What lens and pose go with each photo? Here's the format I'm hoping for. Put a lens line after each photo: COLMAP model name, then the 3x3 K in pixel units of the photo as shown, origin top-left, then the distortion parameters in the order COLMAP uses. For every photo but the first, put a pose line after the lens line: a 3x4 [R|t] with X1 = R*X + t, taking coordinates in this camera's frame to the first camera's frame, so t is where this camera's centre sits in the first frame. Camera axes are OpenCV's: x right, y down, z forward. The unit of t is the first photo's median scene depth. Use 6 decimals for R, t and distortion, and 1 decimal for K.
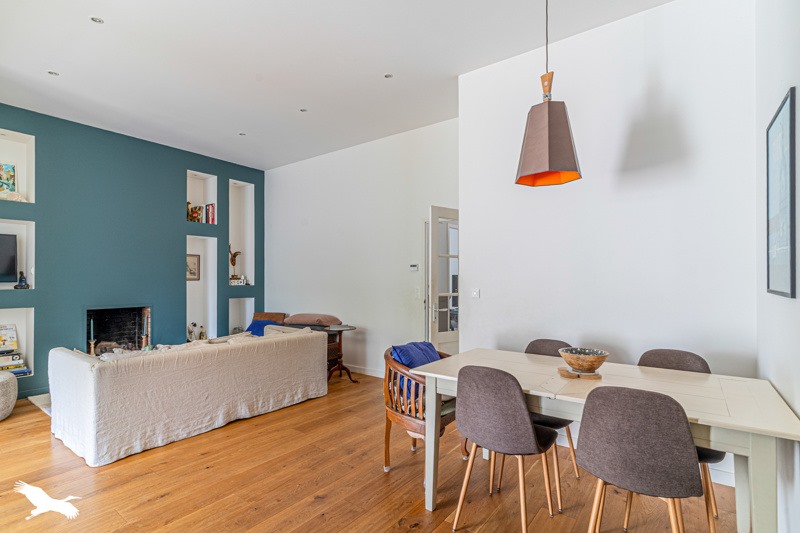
lens RADIAL K [[390.3, 0, 391.9], [0, 390.3, 274.9], [0, 0, 1]] dist [0.000258, 0.000187]
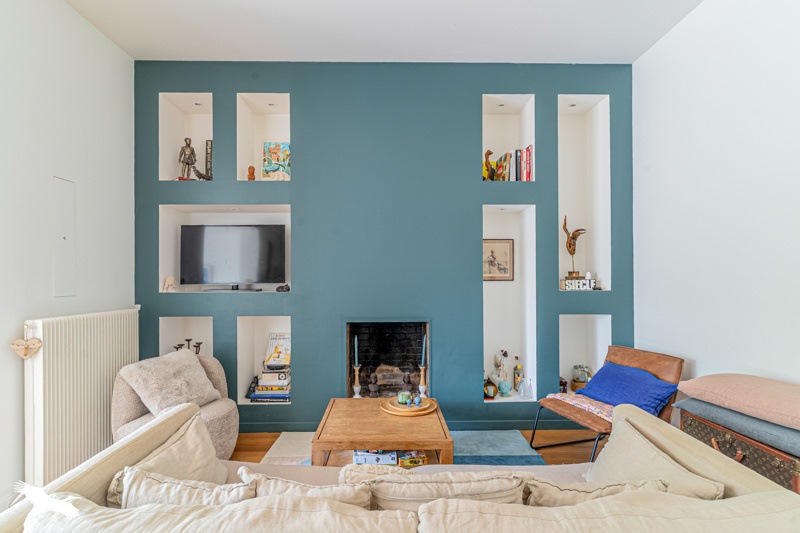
lens RADIAL K [[390.3, 0, 391.9], [0, 390.3, 274.9], [0, 0, 1]] dist [0.000258, 0.000187]
pose [[0.612068, -0.006771, -0.790776, -0.132436], [0.009122, 0.999957, -0.001502, 0.003984], [0.790752, -0.006294, 0.612104, 0.491687]]
